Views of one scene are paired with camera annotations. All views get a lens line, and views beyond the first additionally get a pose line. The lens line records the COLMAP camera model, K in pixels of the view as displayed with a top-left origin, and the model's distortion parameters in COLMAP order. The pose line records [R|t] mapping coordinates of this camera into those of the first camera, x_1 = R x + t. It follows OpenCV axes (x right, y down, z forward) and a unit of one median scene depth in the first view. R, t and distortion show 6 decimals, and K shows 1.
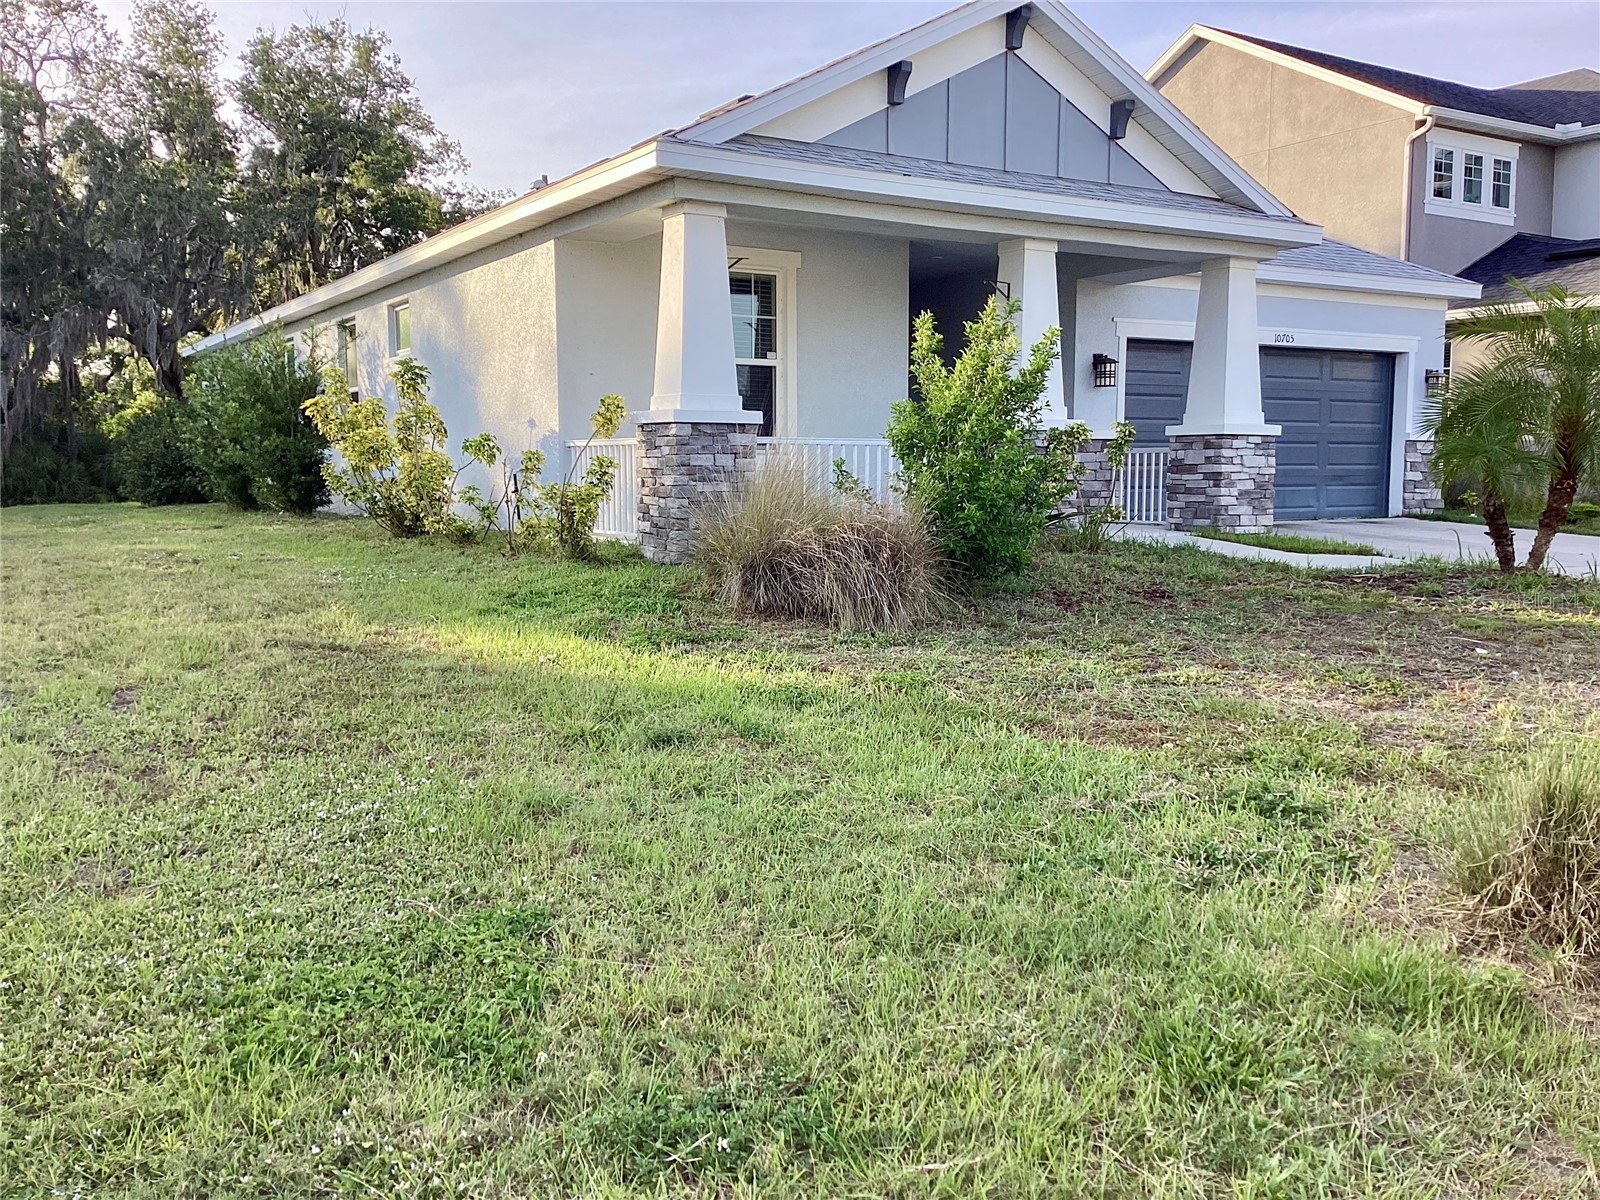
lens RADIAL K [[1421.3, 0, 800.0], [0, 1421.3, 600.0], [0, 0, 1]] dist [0.085312, -0.168286]
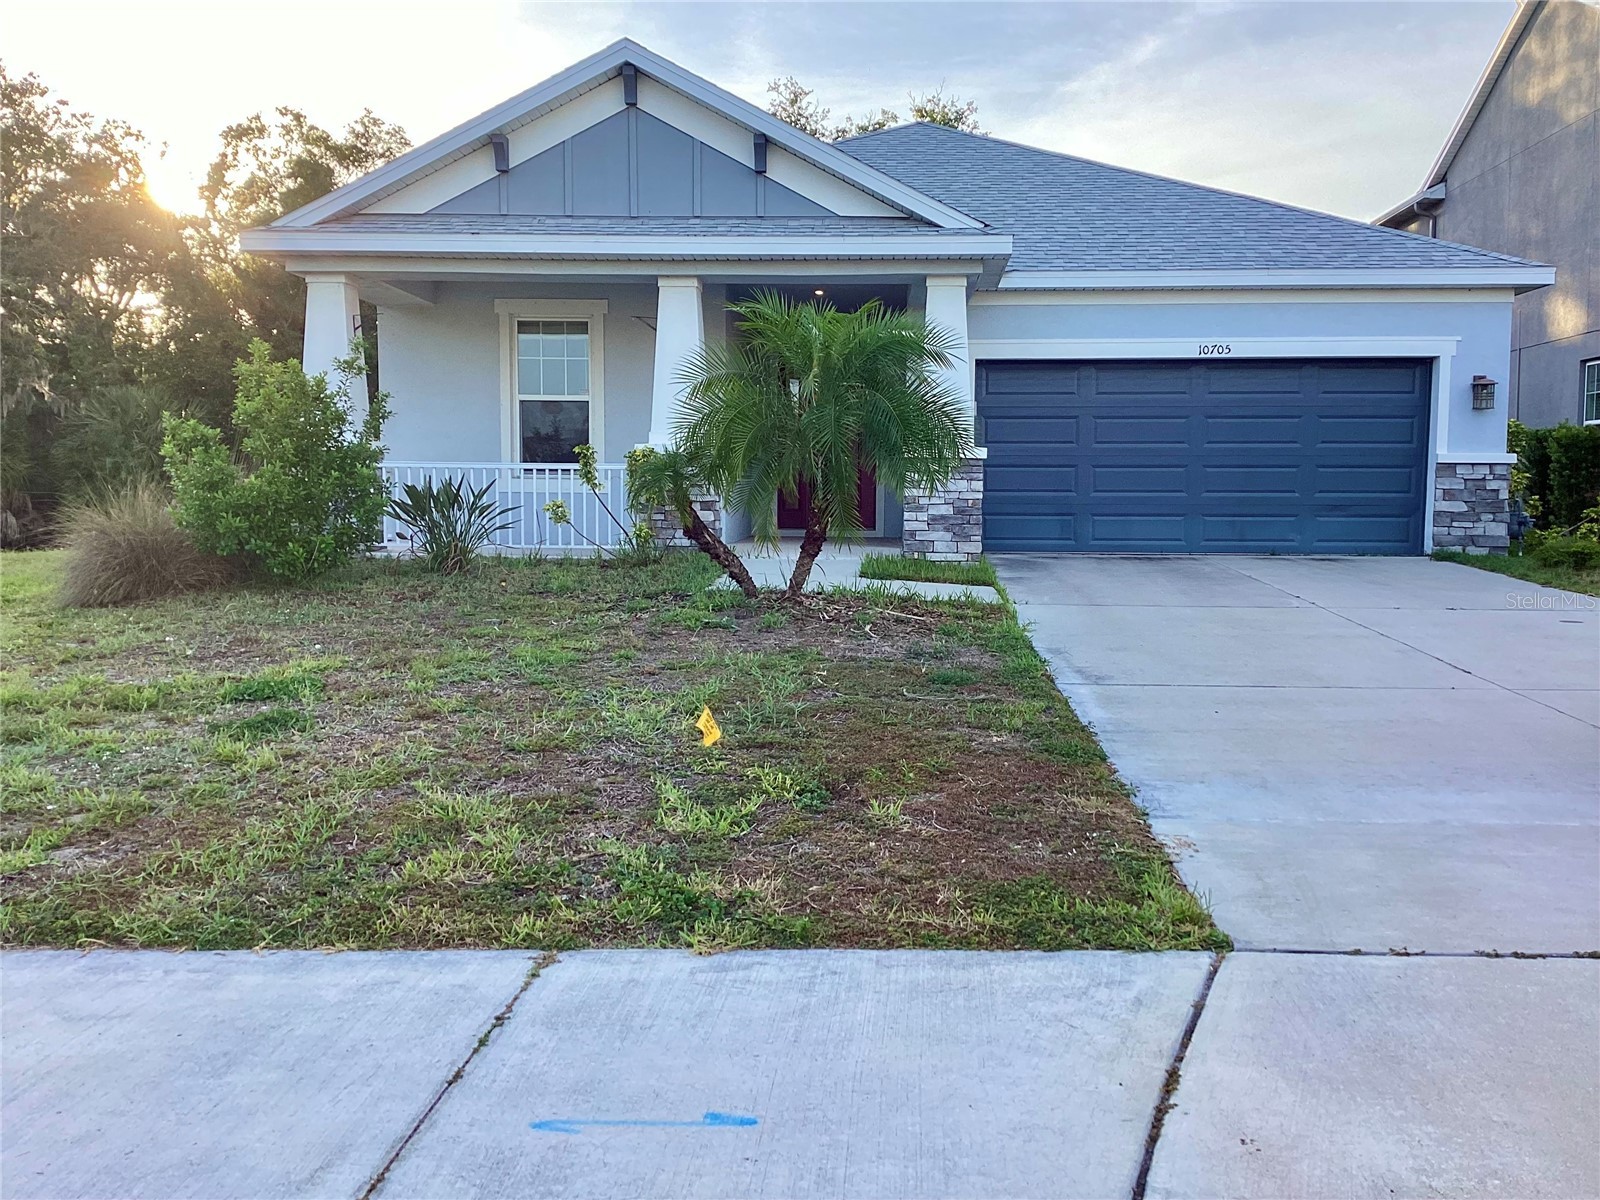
lens RADIAL K [[1421.3, 0, 800.0], [0, 1421.3, 600.0], [0, 0, 1]] dist [0.085312, -0.168286]
pose [[0.839437, 0.044189, -0.541657, 0.767301], [-0.057226, 0.998335, -0.007241, -0.008002], [0.540435, 0.037075, 0.840568, 0.152349]]
